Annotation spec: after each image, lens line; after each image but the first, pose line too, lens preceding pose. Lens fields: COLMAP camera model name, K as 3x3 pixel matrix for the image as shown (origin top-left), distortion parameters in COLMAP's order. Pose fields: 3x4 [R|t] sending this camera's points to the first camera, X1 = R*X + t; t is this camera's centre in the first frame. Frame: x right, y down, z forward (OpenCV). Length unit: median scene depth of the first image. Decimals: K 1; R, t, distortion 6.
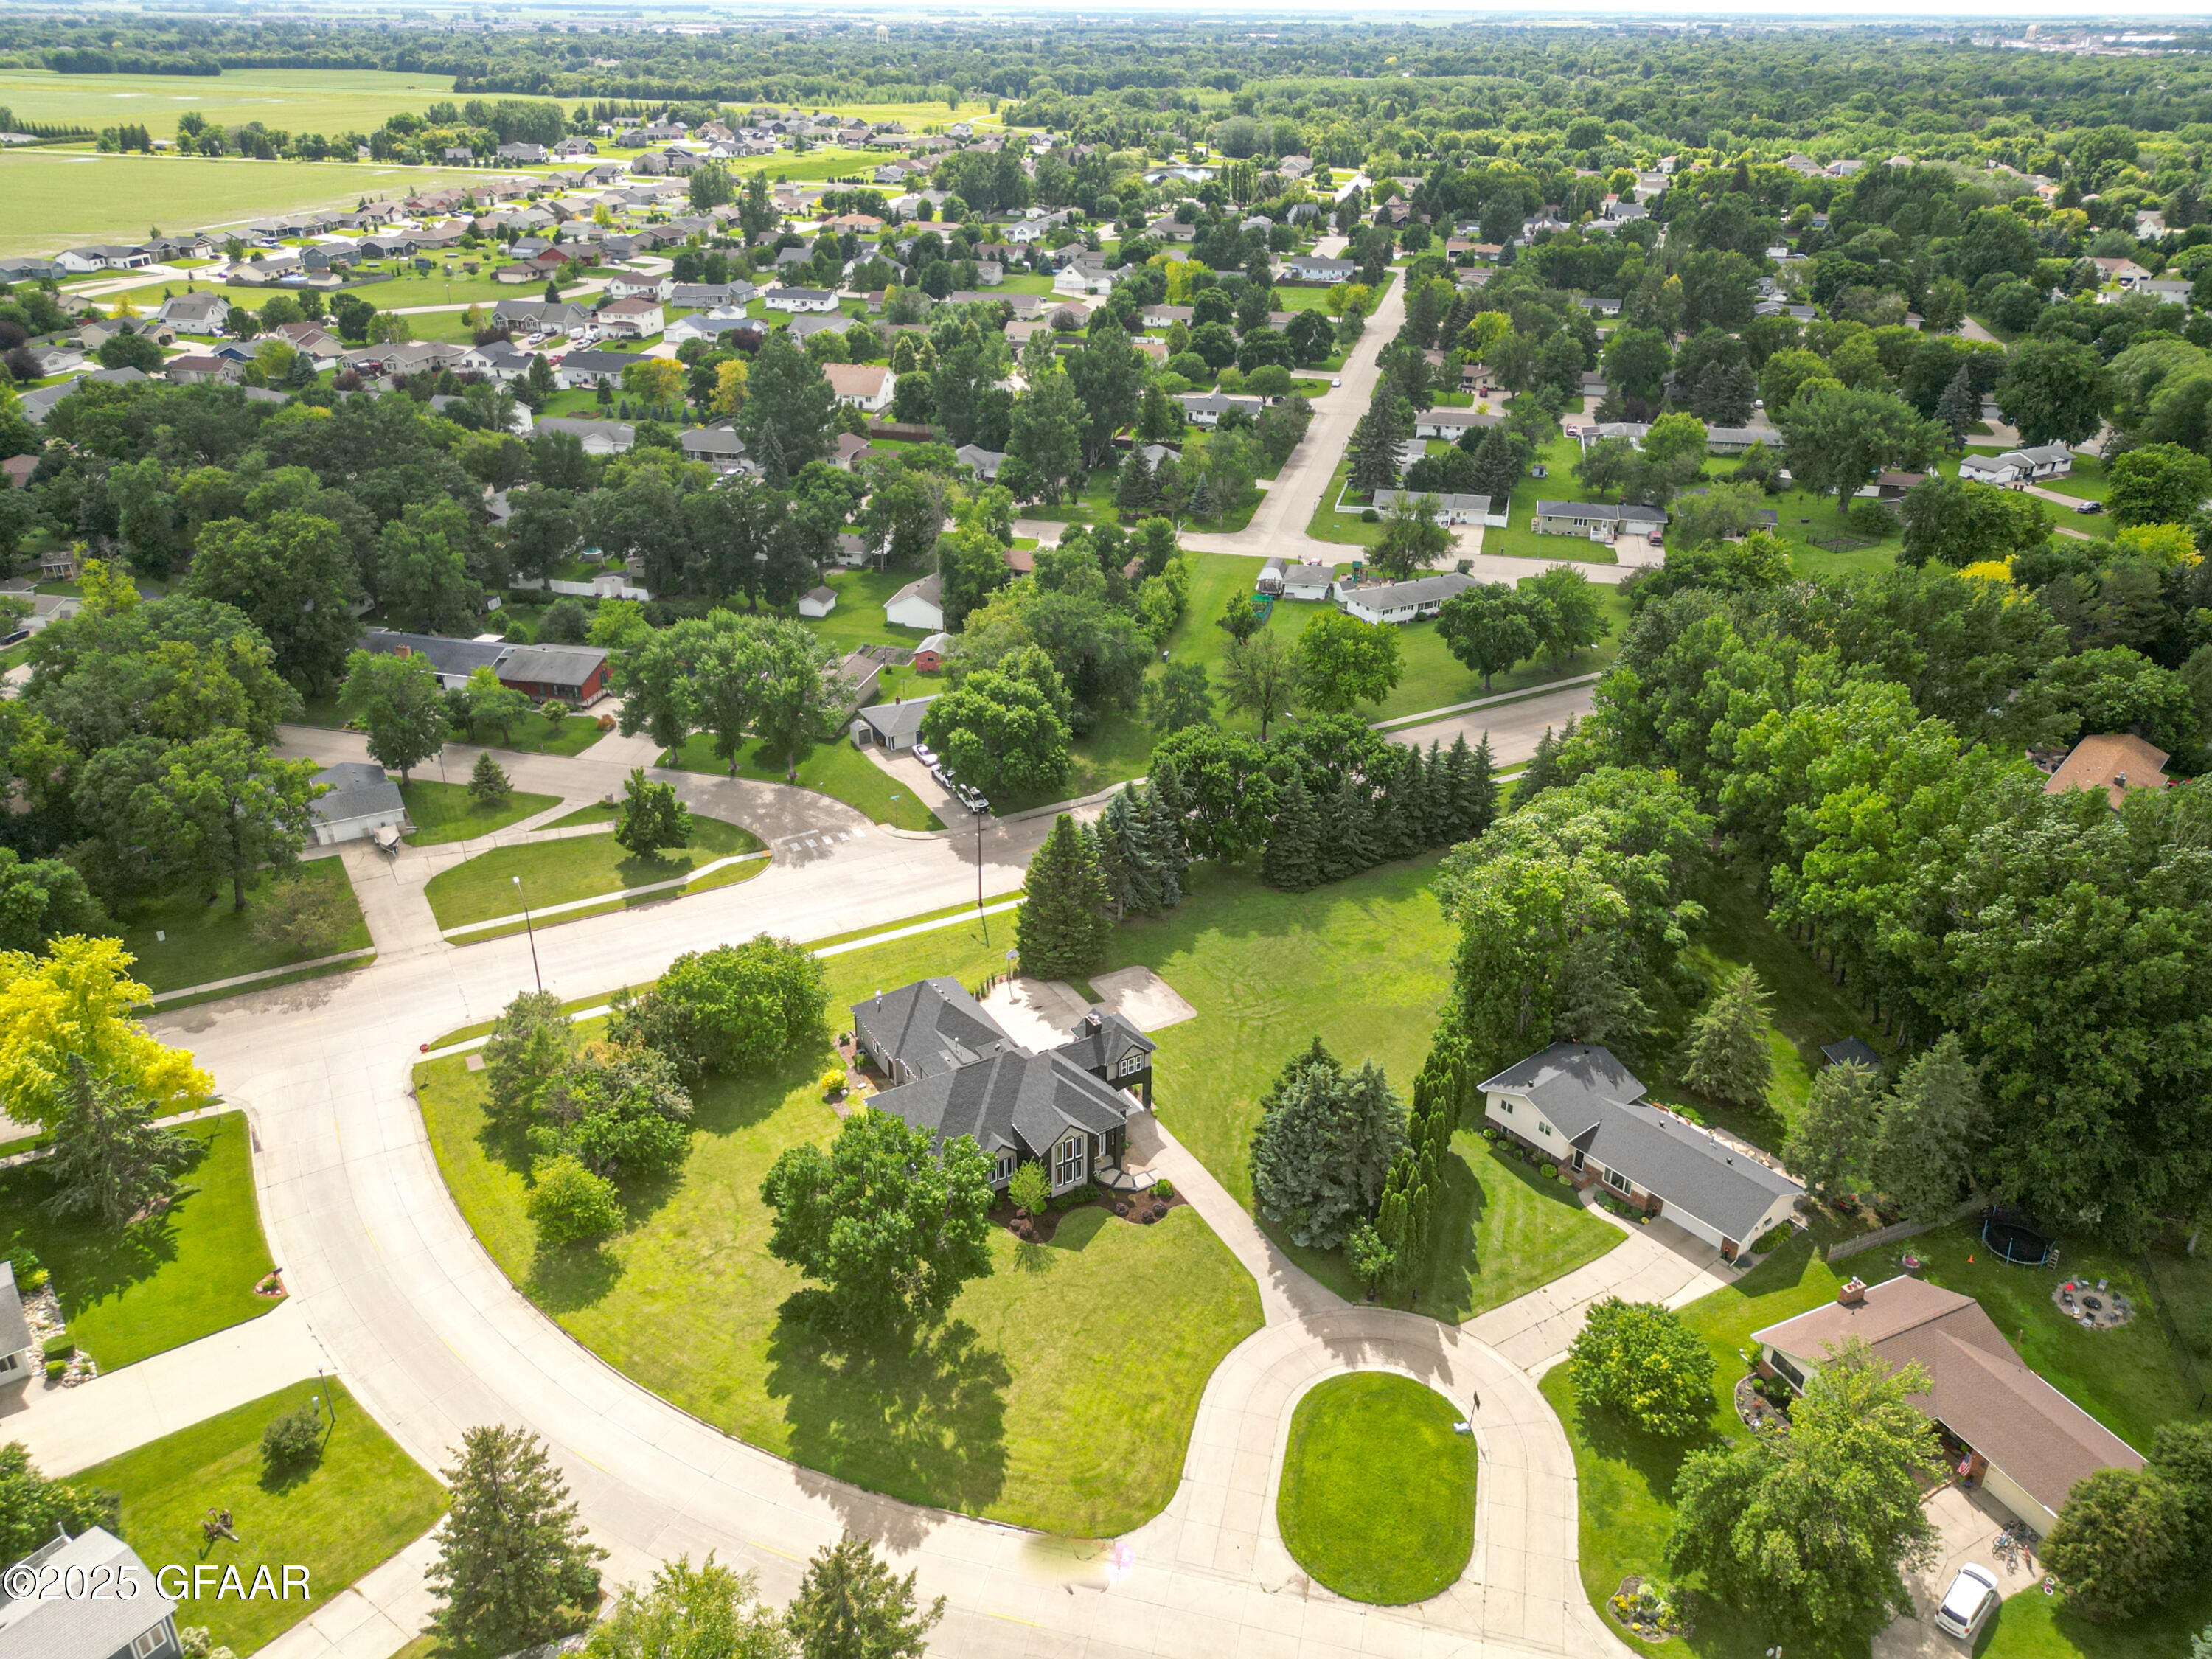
lens RADIAL K [[1607.0, 0, 1097.2], [0, 1607.0, 842.1], [0, 0, 1]] dist [0.071137, -0.061589]
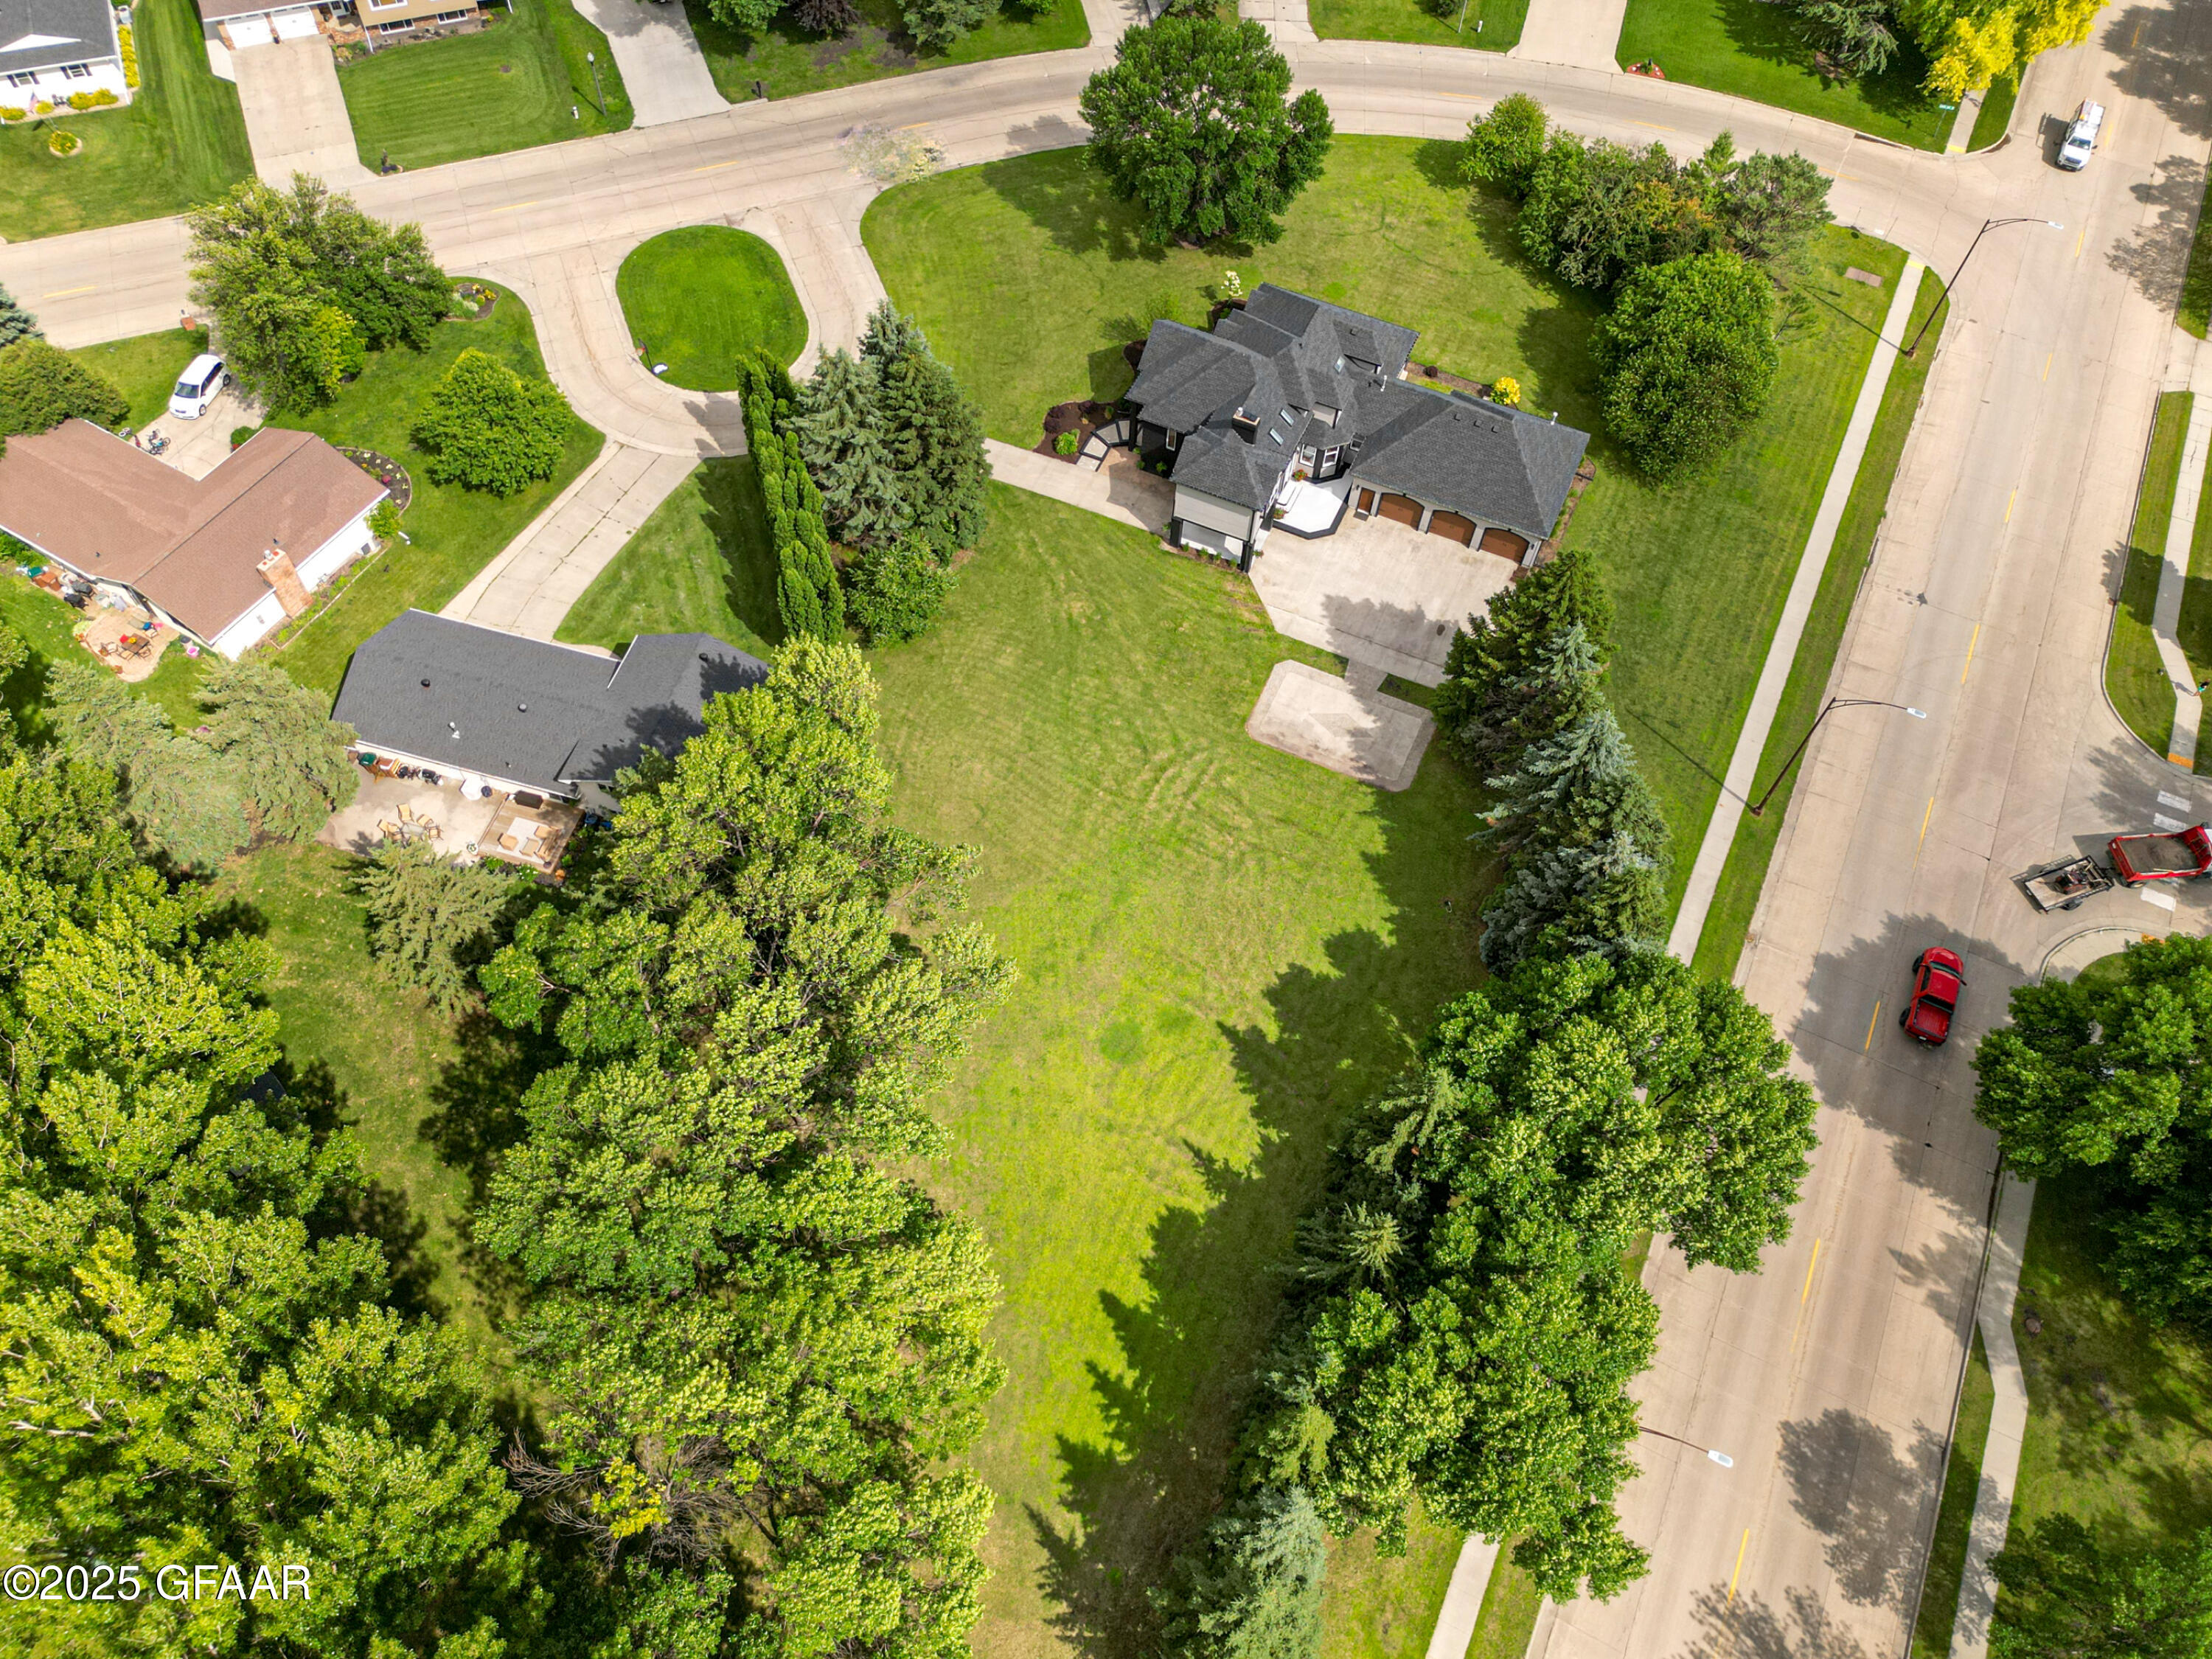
lens RADIAL K [[1614.5, 0, 1102.6], [0, 1614.5, 824.7], [0, 0, 1]] dist [0.067863, -0.061565]
pose [[-0.816947, 0.465759, -0.340096, 0.386397], [-0.301655, 0.157510, 0.940316, -0.532743], [0.491529, 0.870781, 0.011822, 1.103270]]
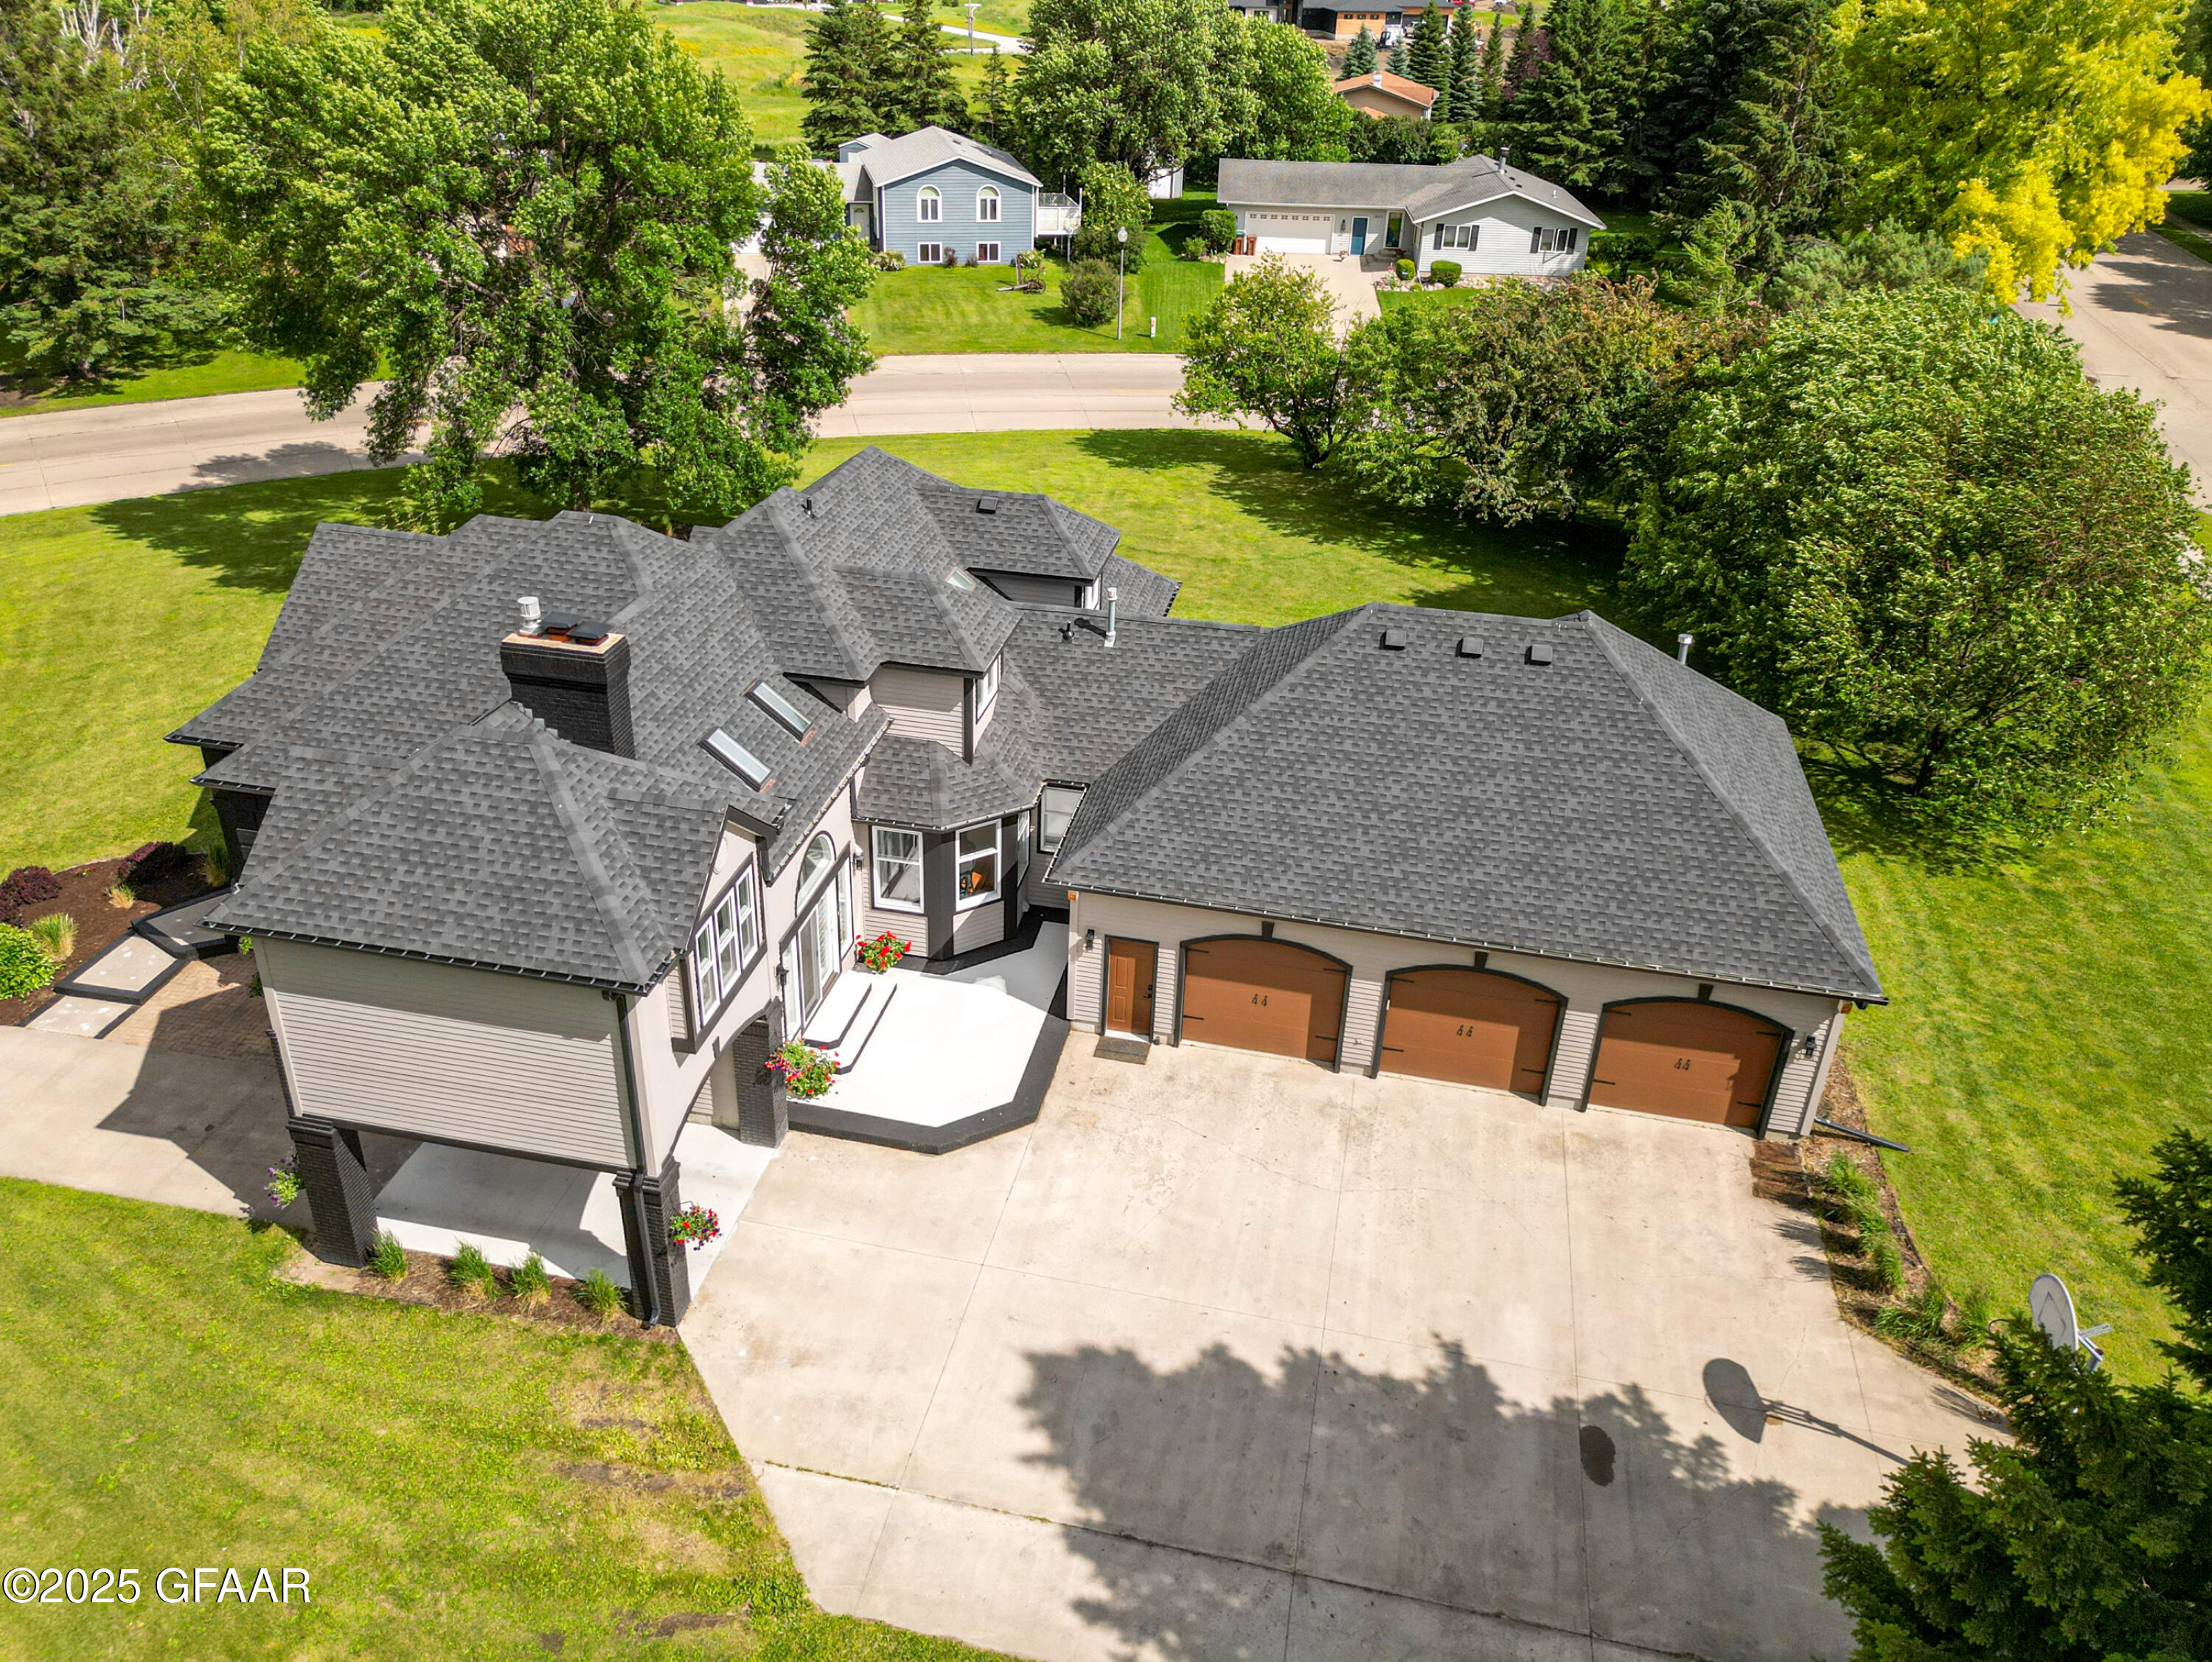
lens RADIAL K [[1643.2, 0, 1069.4], [0, 1643.2, 821.9], [0, 0, 1]] dist [0.077728, -0.075033]
pose [[-0.683094, 0.332190, -0.650409, 0.080392], [-0.365664, 0.615339, 0.698318, -0.018714], [0.632196, 0.714848, -0.298864, 1.082432]]
